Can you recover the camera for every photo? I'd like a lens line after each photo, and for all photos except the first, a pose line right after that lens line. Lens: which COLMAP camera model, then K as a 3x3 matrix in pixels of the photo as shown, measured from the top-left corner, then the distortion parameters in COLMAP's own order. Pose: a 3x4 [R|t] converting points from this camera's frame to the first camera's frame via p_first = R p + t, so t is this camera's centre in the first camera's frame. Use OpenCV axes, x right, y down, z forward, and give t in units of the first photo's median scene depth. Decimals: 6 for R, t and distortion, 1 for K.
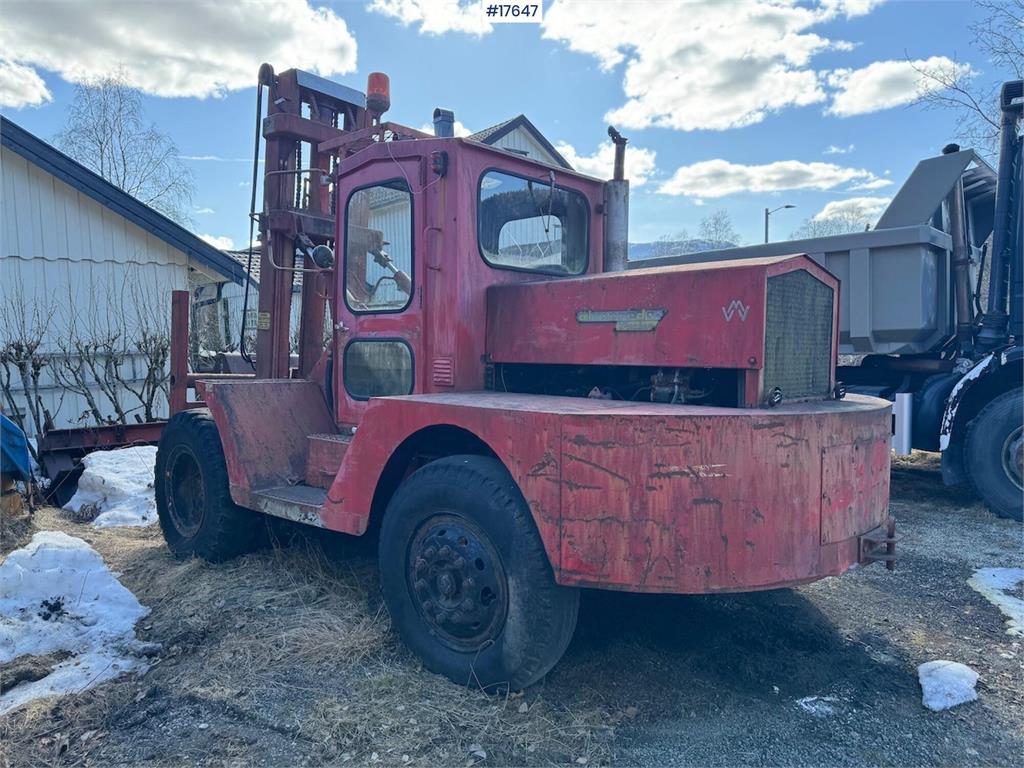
lens RADIAL K [[755.3, 0, 510.8], [0, 755.3, 378.9], [0, 0, 1]] dist [0.006798, -0.001083]
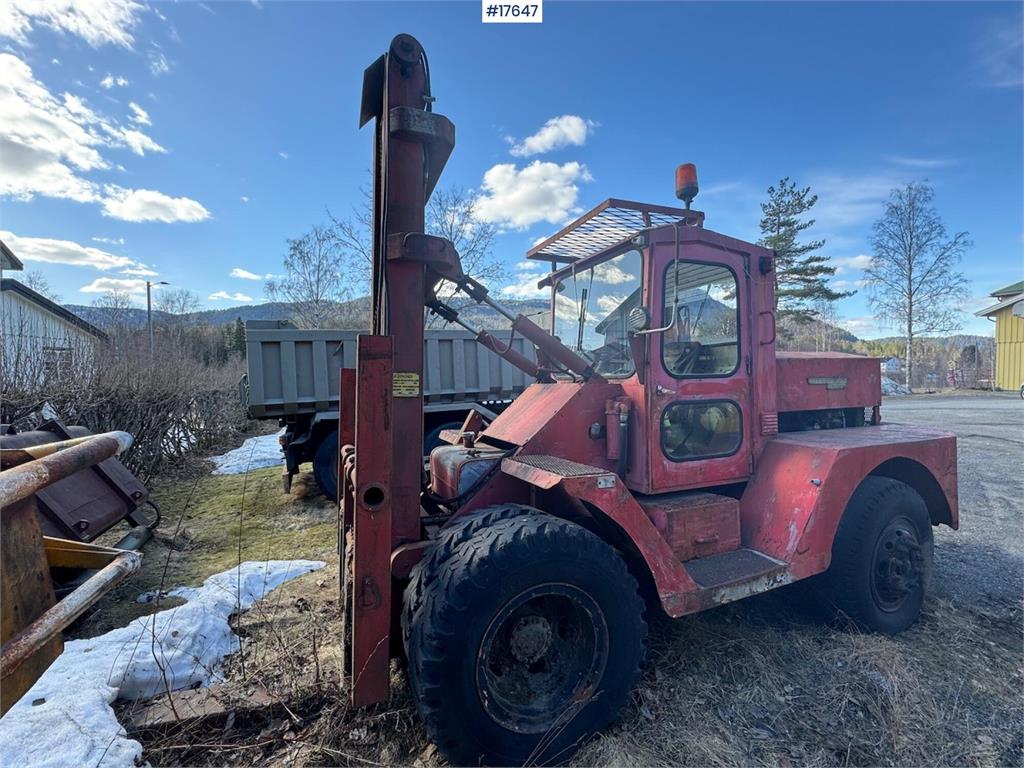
lens RADIAL K [[468.9, 0, 512.0], [0, 468.9, 384.0], [0, 0, 1]] dist [-0.005375, -0.000059]
pose [[0.413362, -0.018160, 0.910386, -0.967311], [0.061970, 0.998044, -0.008229, -0.095031], [-0.908456, 0.059818, 0.413679, 1.034670]]
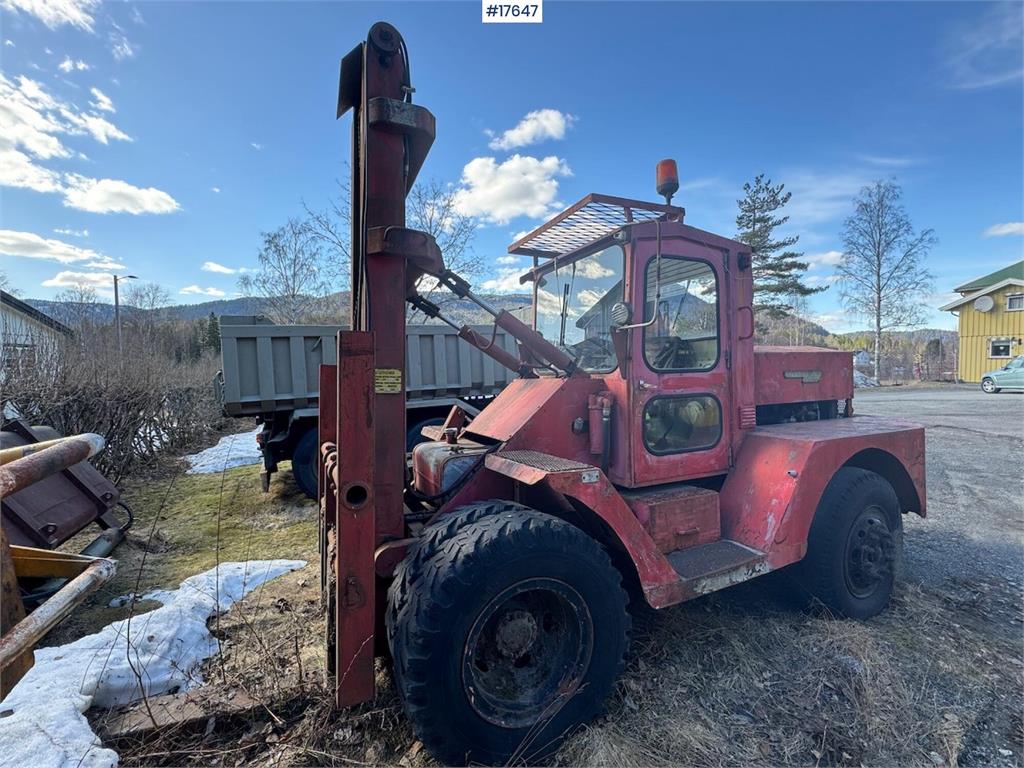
lens RADIAL K [[468.4, 0, 510.9], [0, 468.4, 385.2], [0, 0, 1]] dist [-0.005309, 0.000836]
pose [[0.376535, -0.033061, 0.925812, -0.966257], [0.068284, 0.997635, 0.007854, -0.096394], [-0.923883, 0.060261, 0.377902, 1.039680]]
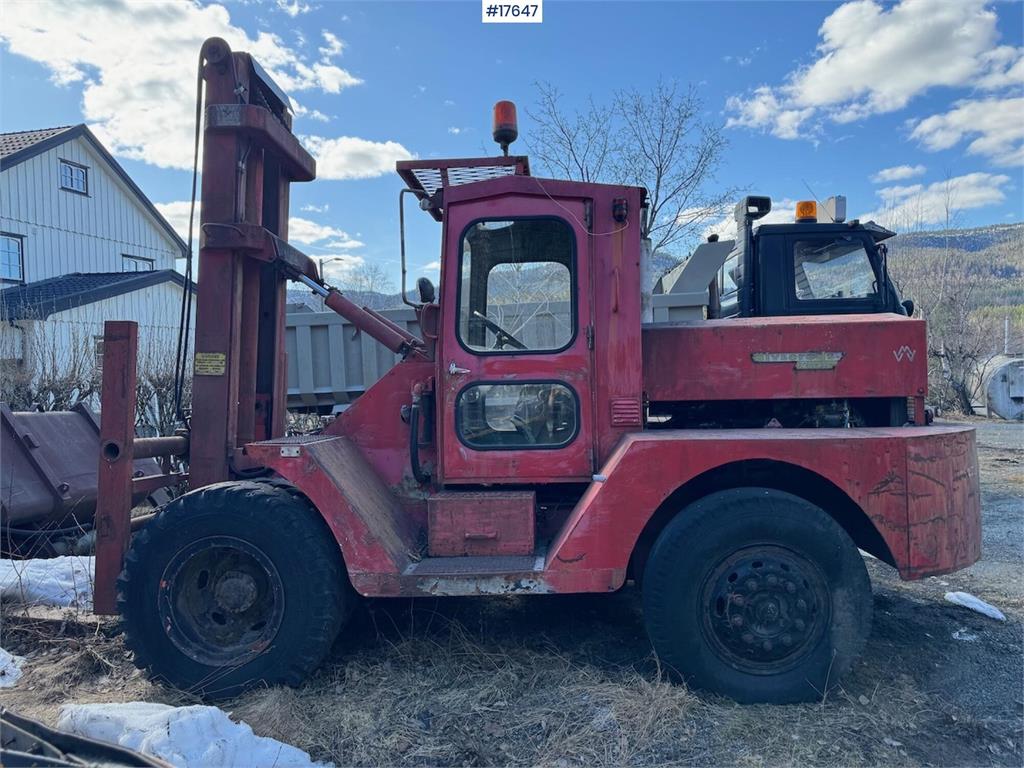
lens RADIAL K [[731.0, 0, 514.3], [0, 731.0, 380.9], [0, 0, 1]] dist [0.077474, -0.103141]
pose [[0.768211, -0.016991, 0.639971, -0.804324], [0.052247, 0.997977, -0.036220, -0.022895], [-0.638061, 0.061261, 0.767545, 0.334609]]
